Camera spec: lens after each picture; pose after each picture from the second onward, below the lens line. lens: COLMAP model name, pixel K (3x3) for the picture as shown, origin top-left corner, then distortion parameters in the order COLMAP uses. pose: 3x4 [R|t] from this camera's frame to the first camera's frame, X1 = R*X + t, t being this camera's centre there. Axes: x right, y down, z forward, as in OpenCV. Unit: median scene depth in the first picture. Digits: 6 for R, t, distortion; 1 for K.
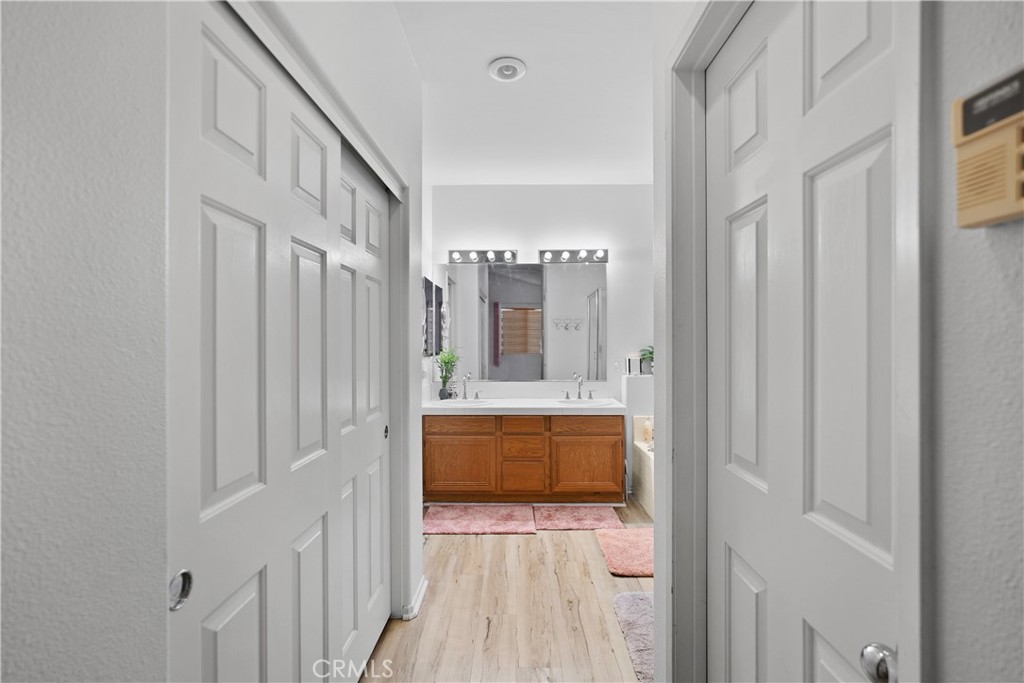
lens RADIAL K [[468.7, 0, 512.0], [0, 468.7, 341.5], [0, 0, 1]] dist [0.002372, 0.001266]
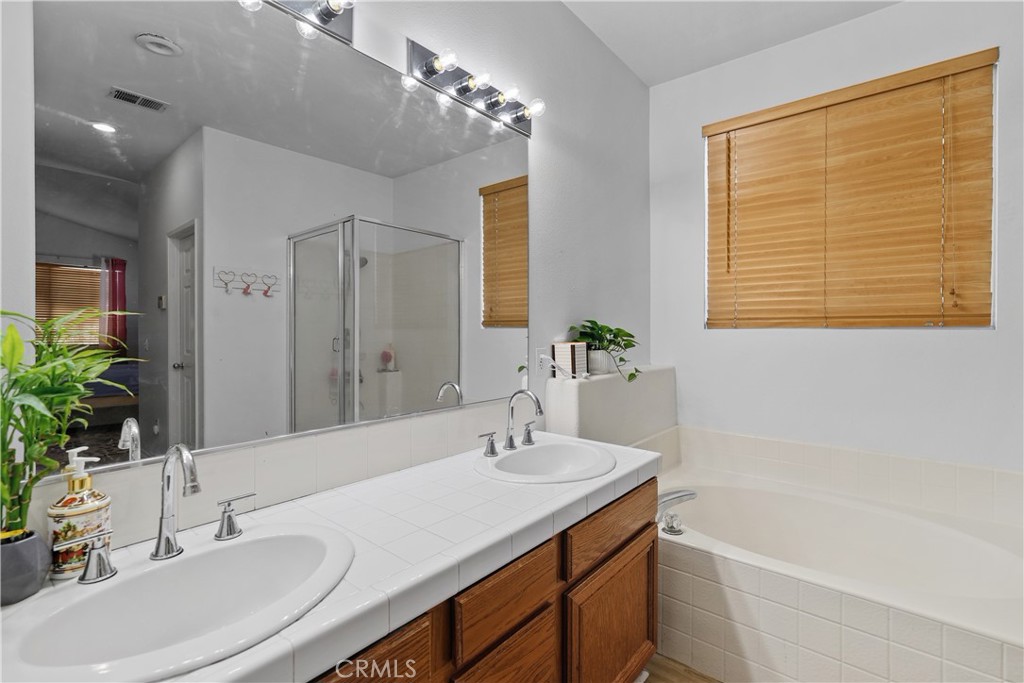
lens RADIAL K [[464.6, 0, 513.4], [0, 464.6, 332.5], [0, 0, 1]] dist [-0.000109, 0.007069]
pose [[0.630449, -0.002144, 0.776228, -0.180703], [0.003109, 0.999995, 0.000237, 0.025019], [-0.776224, 0.002264, 0.630453, 0.815828]]
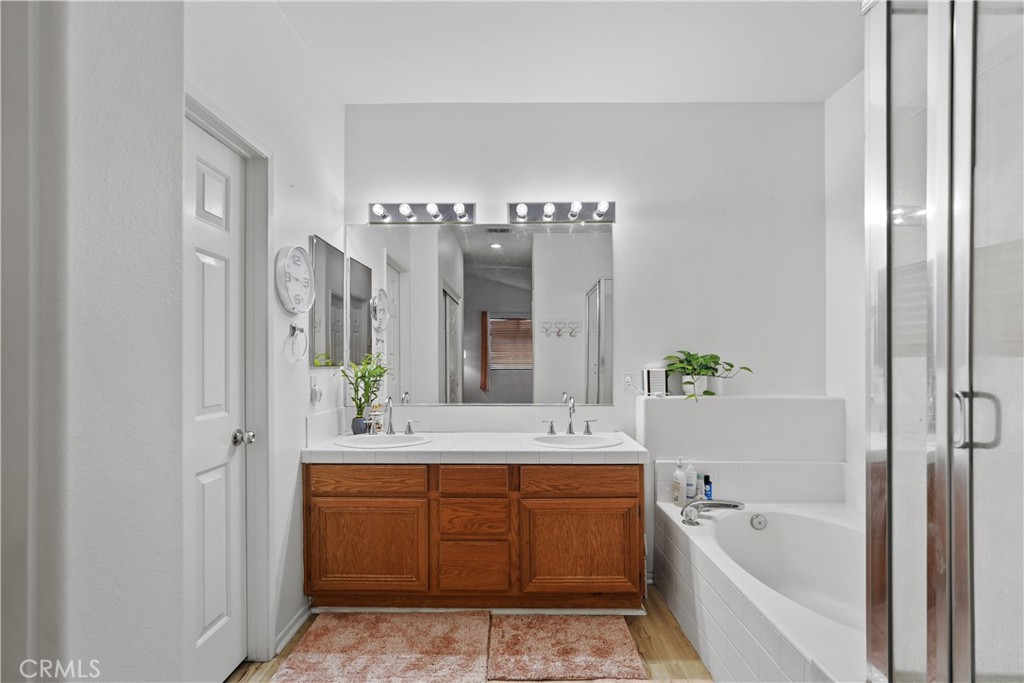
lens RADIAL K [[465.5, 0, 514.8], [0, 465.5, 359.6], [0, 0, 1]] dist [-0.000778, 0.000130]
pose [[0.999999, 0.000798, 0.001415, 0.073289], [-0.000797, 0.999999, -0.000991, 0.024713], [-0.001416, 0.000990, 0.999999, 0.400203]]
